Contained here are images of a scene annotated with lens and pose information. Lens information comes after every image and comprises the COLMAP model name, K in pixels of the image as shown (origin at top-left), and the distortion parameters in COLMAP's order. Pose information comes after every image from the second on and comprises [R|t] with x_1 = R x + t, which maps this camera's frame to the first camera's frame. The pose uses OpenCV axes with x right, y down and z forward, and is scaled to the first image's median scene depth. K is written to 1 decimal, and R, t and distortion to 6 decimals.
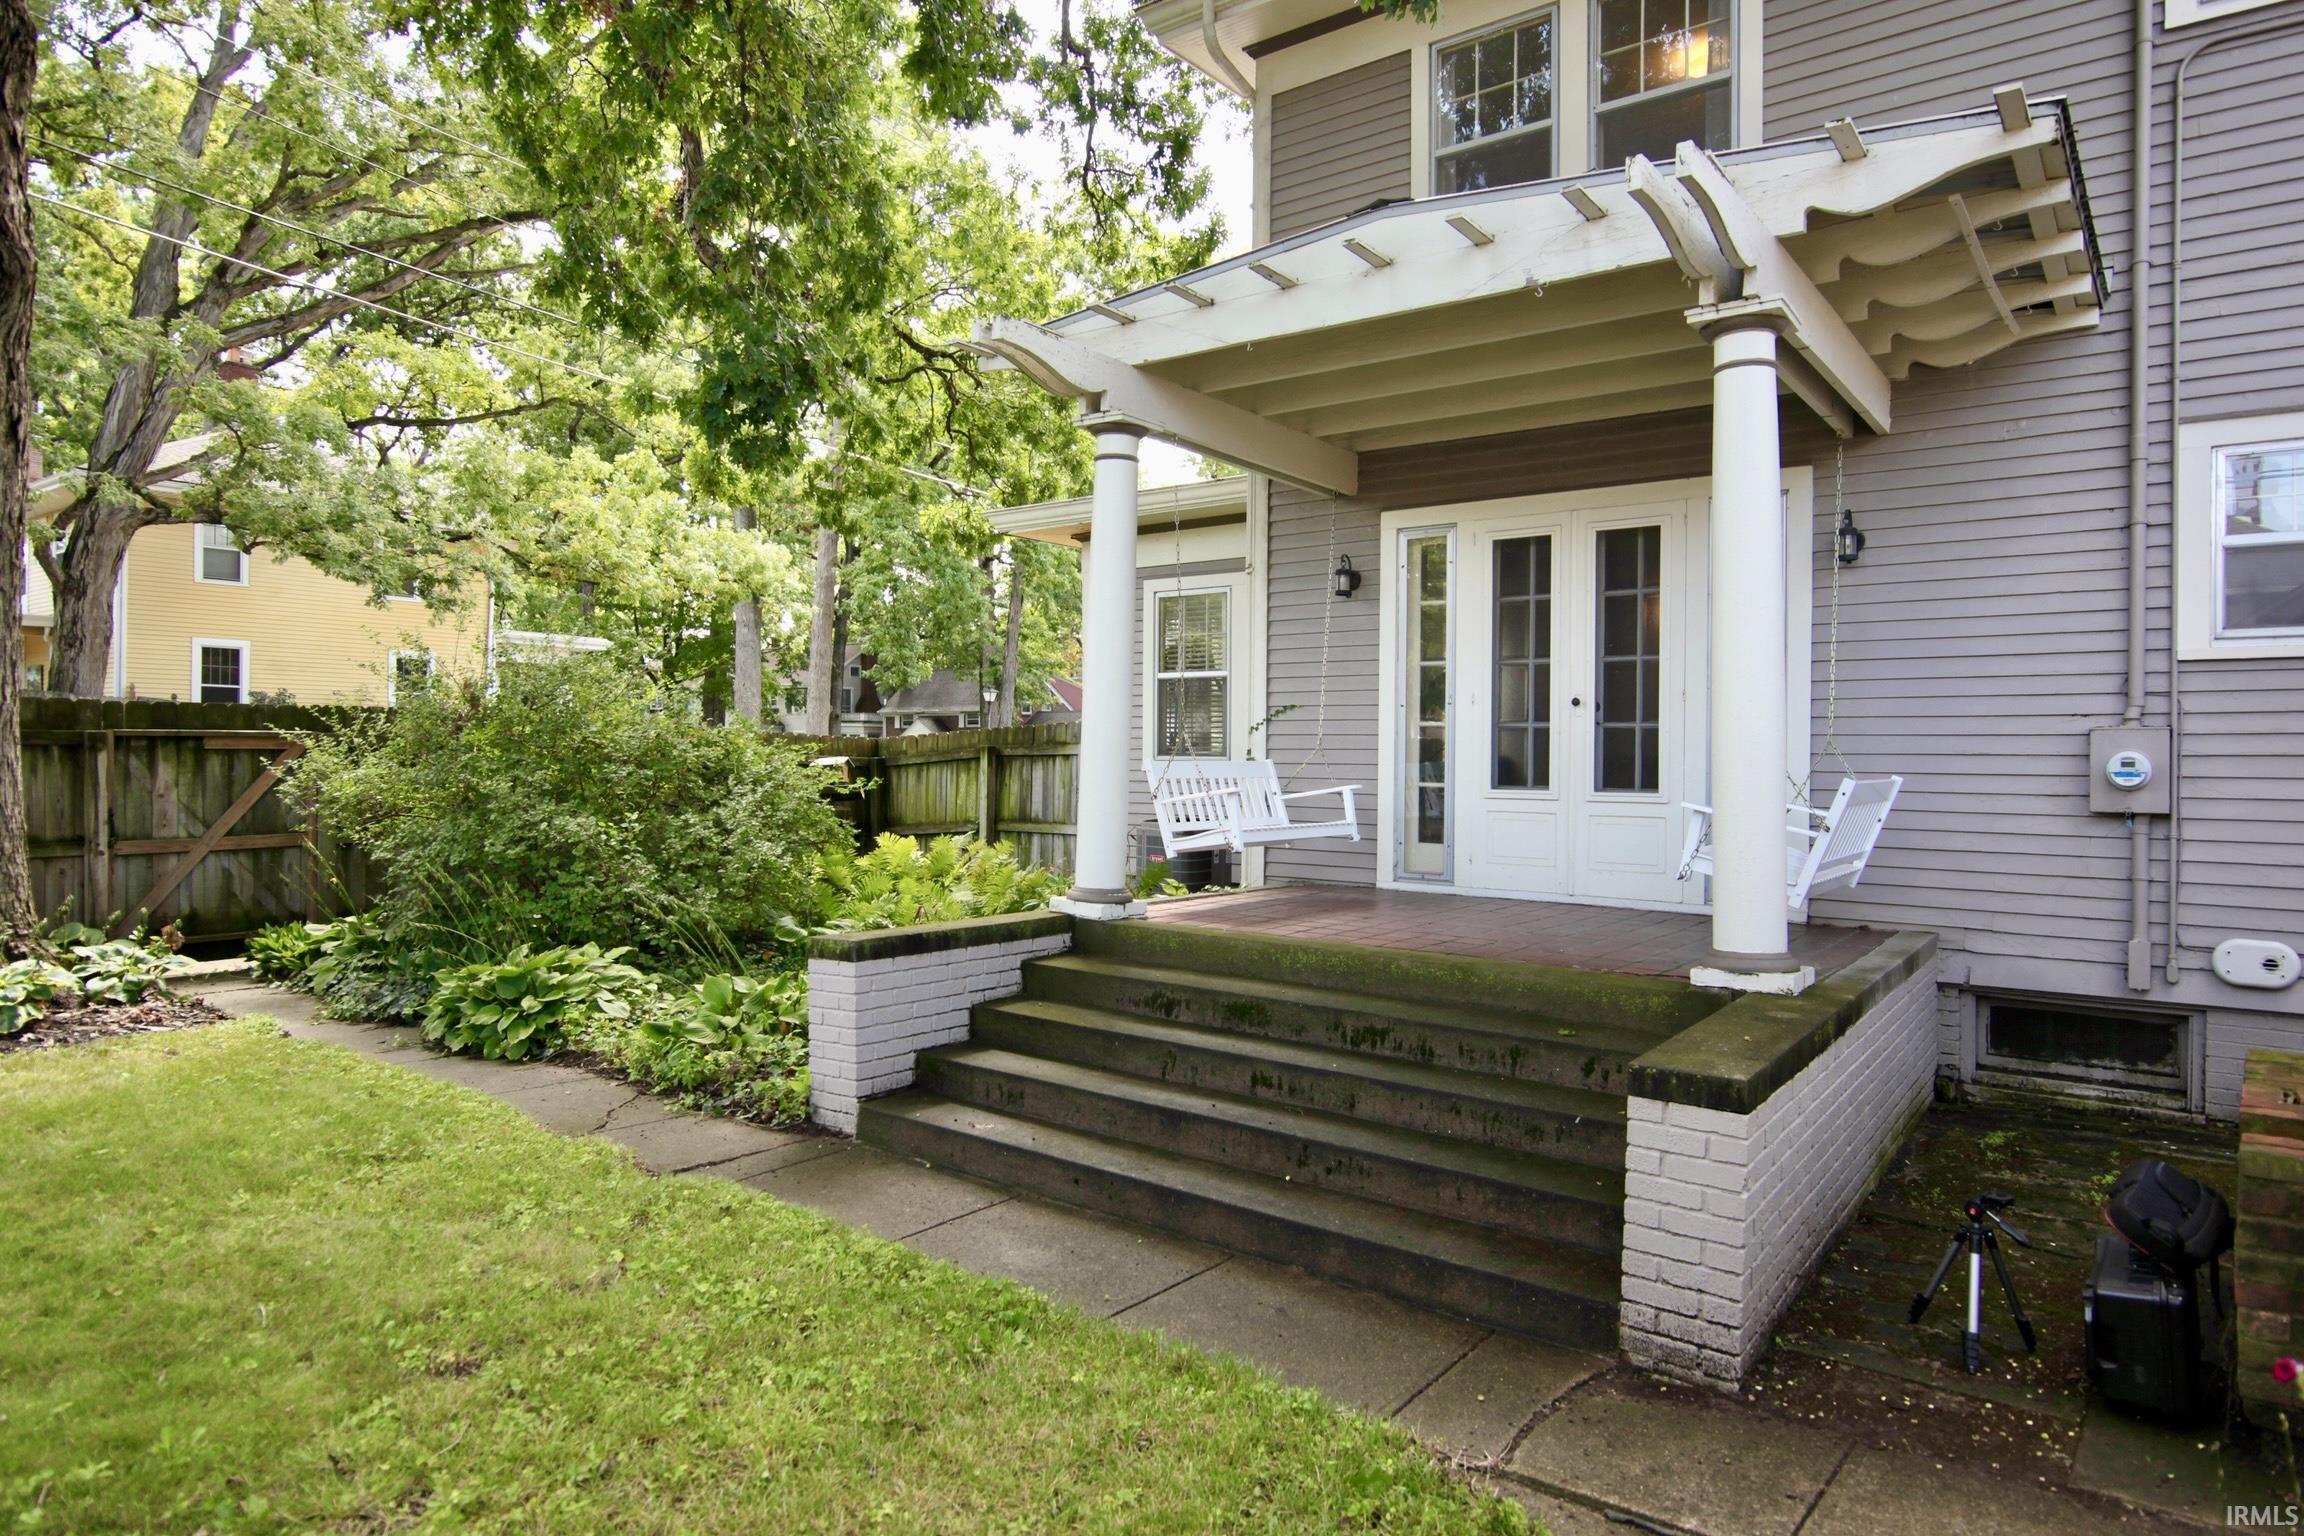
lens RADIAL K [[1374.8, 0, 1152.0], [0, 1374.8, 768.0], [0, 0, 1]] dist [0.034131, -0.044058]
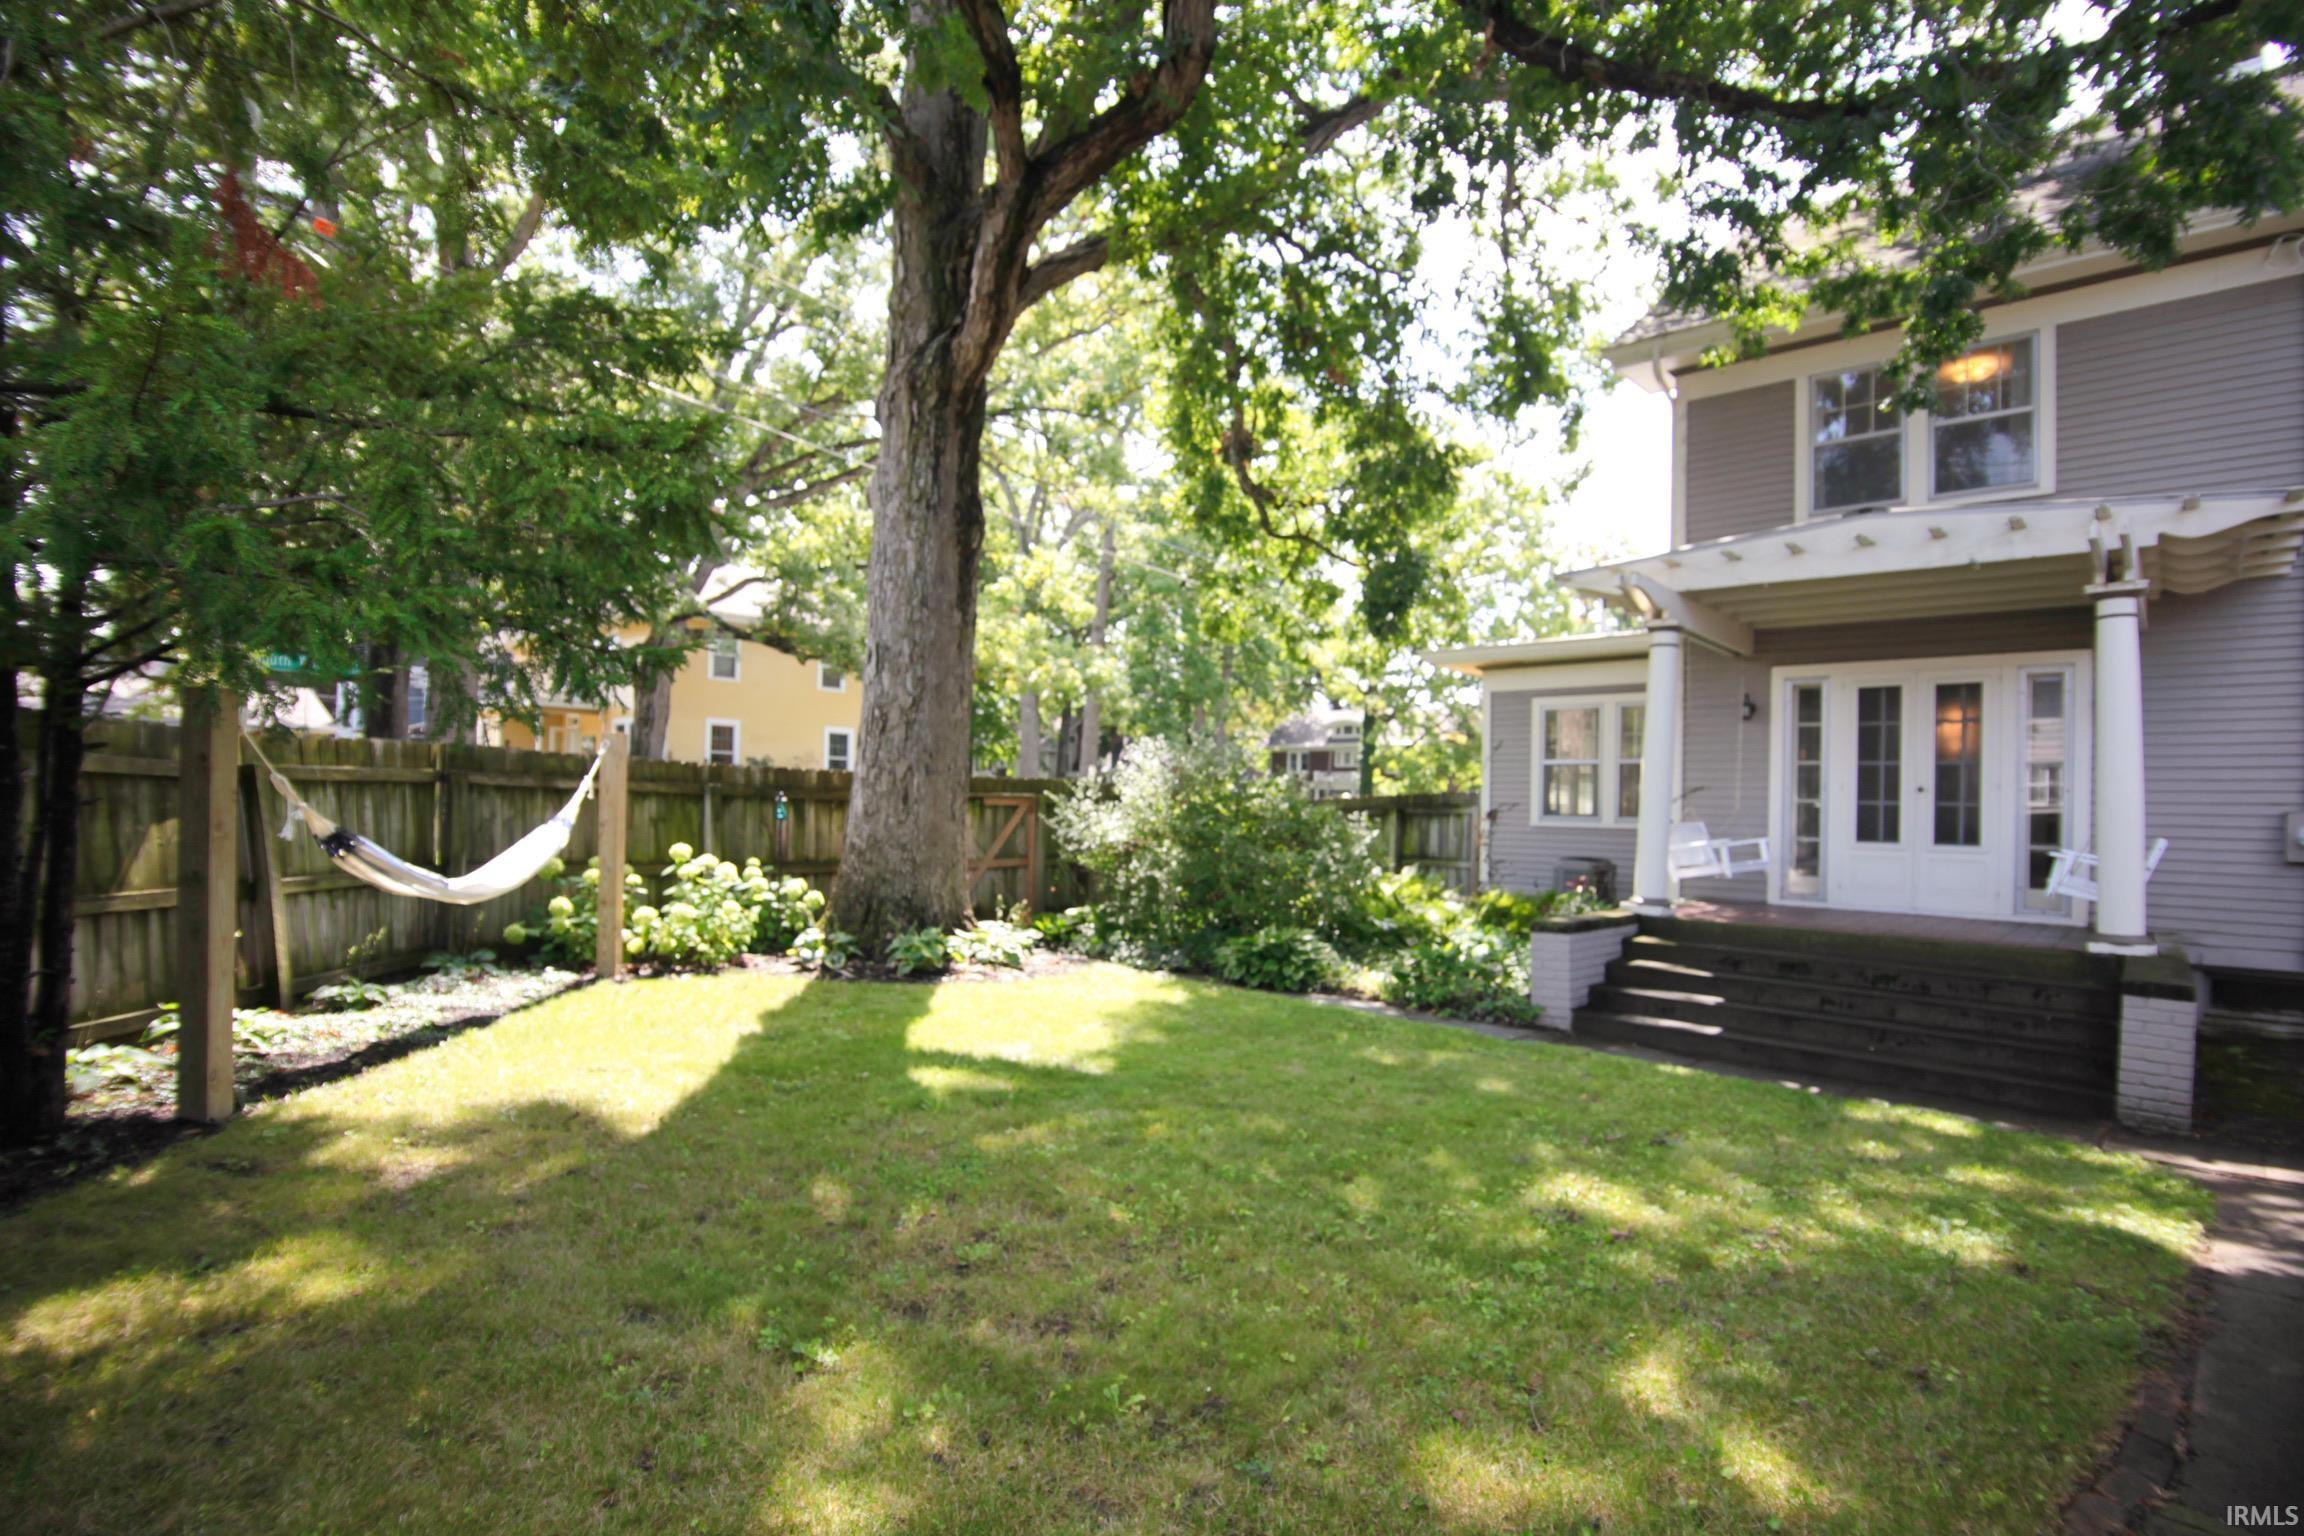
lens RADIAL K [[1148.4, 0, 1154.3], [0, 1148.4, 803.3], [0, 0, 1]] dist [-0.003954, -0.000723]
pose [[0.997107, 0.012179, -0.075032, -0.473167], [-0.012987, 0.999863, -0.010282, -0.005820], [0.074897, 0.011227, 0.997128, -0.395209]]
